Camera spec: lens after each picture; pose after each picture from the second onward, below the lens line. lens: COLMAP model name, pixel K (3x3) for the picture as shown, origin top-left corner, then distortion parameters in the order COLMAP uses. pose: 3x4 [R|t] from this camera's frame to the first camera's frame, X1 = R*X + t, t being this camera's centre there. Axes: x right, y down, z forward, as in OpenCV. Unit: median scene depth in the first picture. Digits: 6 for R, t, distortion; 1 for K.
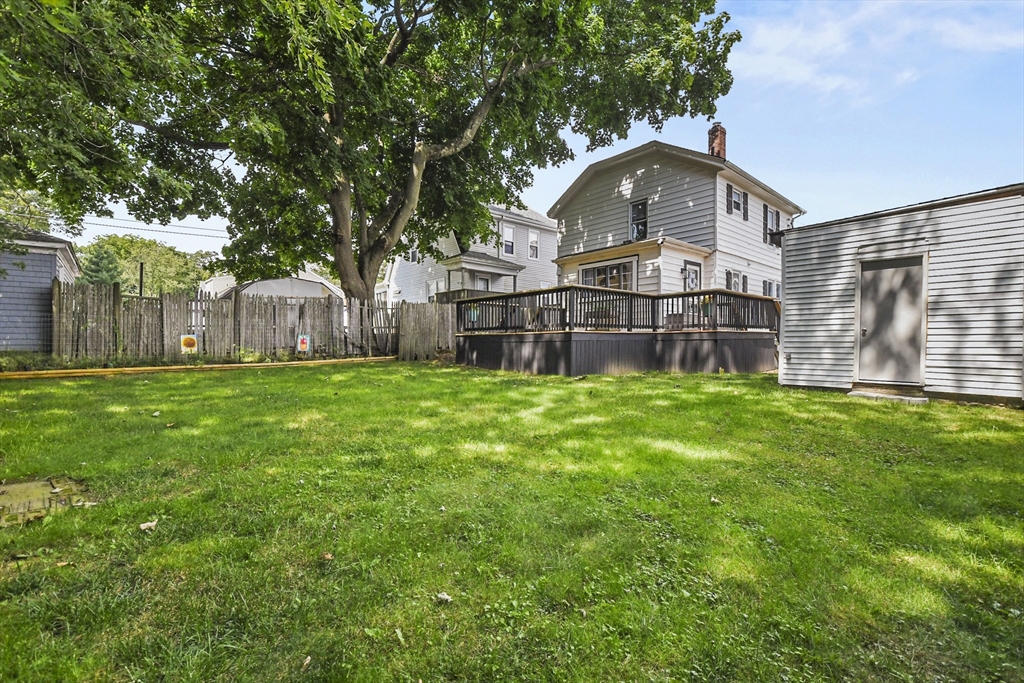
lens RADIAL K [[450.6, 0, 503.8], [0, 450.6, 347.6], [0, 0, 1]] dist [0.010528, -0.010980]
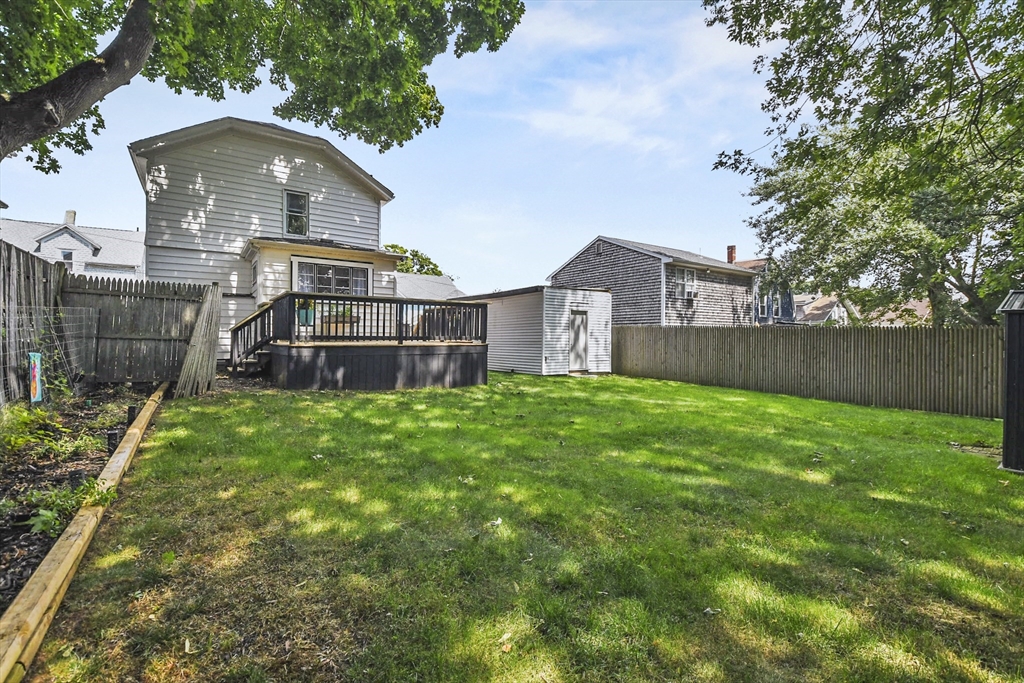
lens RADIAL K [[450.6, 0, 504.4], [0, 450.6, 336.7], [0, 0, 1]] dist [0.010528, -0.010980]
pose [[0.103390, 0.008088, 0.994608, -1.098055], [0.004802, 0.999951, -0.008630, -0.050453], [-0.994629, 0.005668, 0.103346, 0.981724]]
